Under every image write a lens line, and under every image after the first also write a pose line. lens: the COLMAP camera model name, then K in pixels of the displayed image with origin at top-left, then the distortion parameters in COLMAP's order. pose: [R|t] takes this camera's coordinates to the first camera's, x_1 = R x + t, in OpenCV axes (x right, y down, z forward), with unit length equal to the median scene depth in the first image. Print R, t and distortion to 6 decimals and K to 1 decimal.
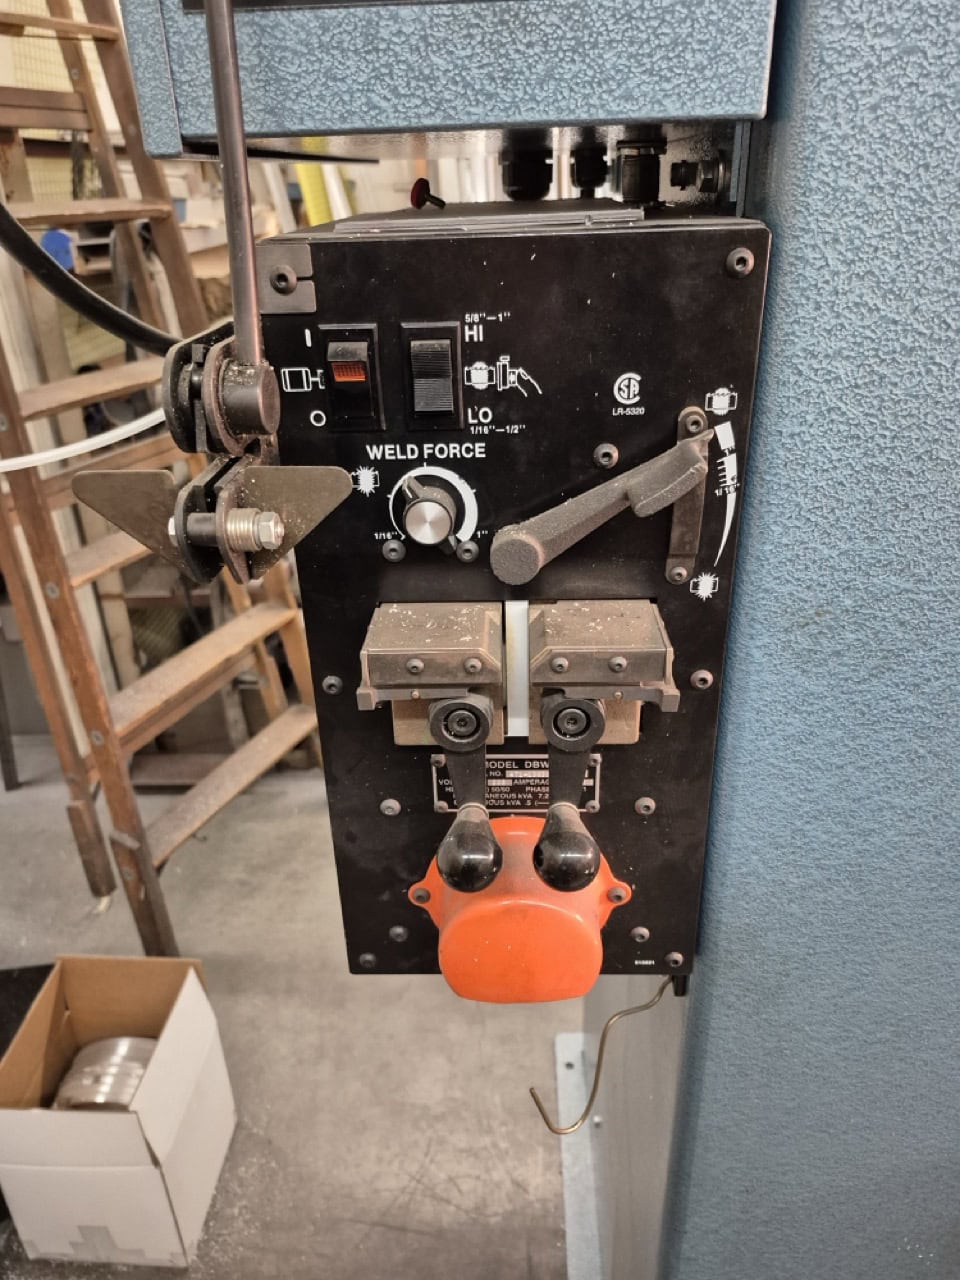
lens RADIAL K [[891.4, 0, 480.0], [0, 891.4, 640.0], [0, 0, 1]] dist [0.001828, 0.002989]
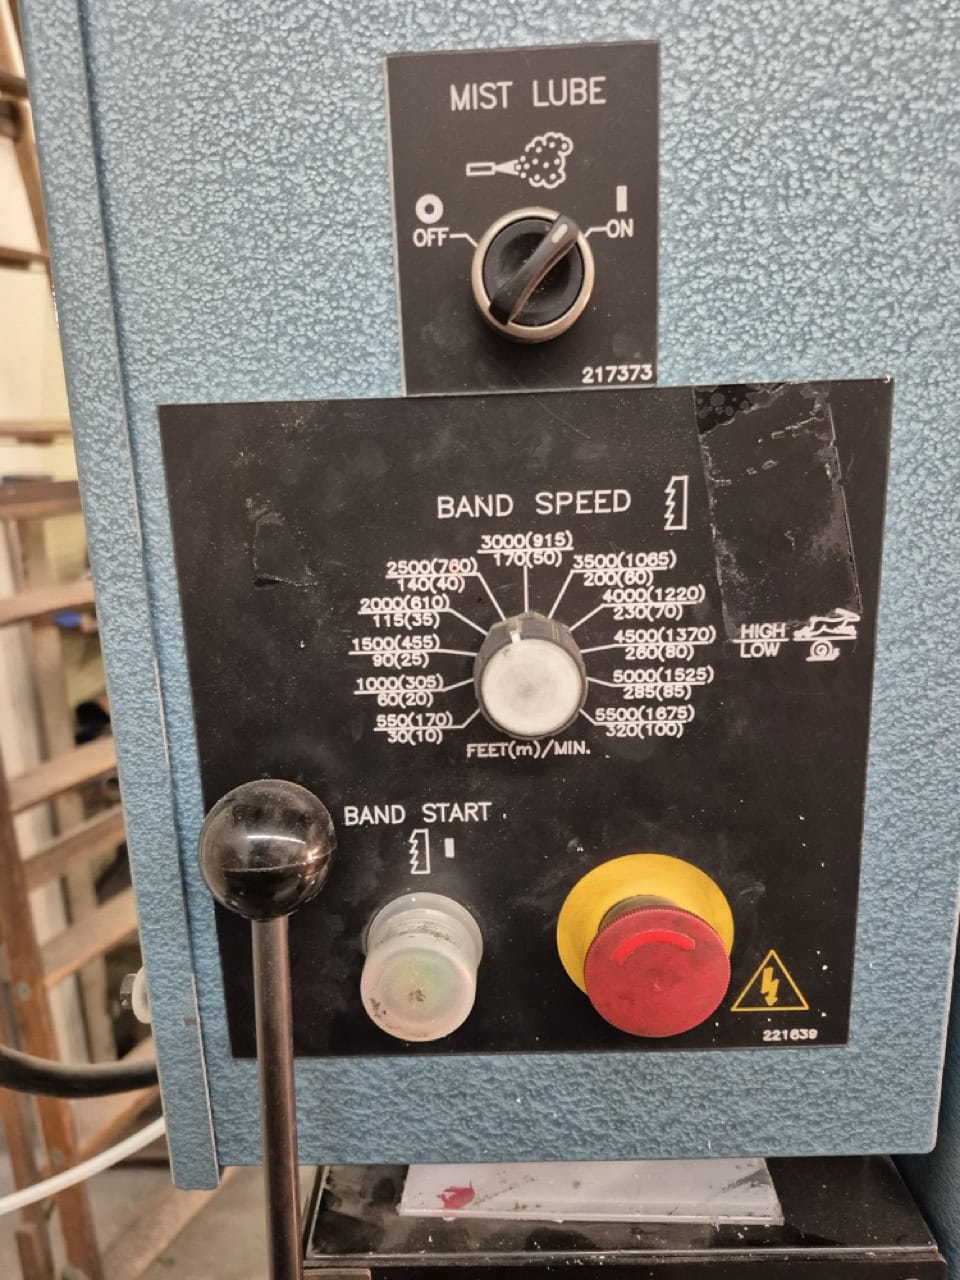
lens RADIAL K [[891.4, 0, 480.0], [0, 891.4, 640.0], [0, 0, 1]] dist [0.001828, 0.002989]
pose [[0.999953, -0.002958, 0.009285, -0.107175], [0.005165, 0.968853, -0.247583, -0.864411], [-0.008263, 0.247620, 0.968822, 0.097878]]
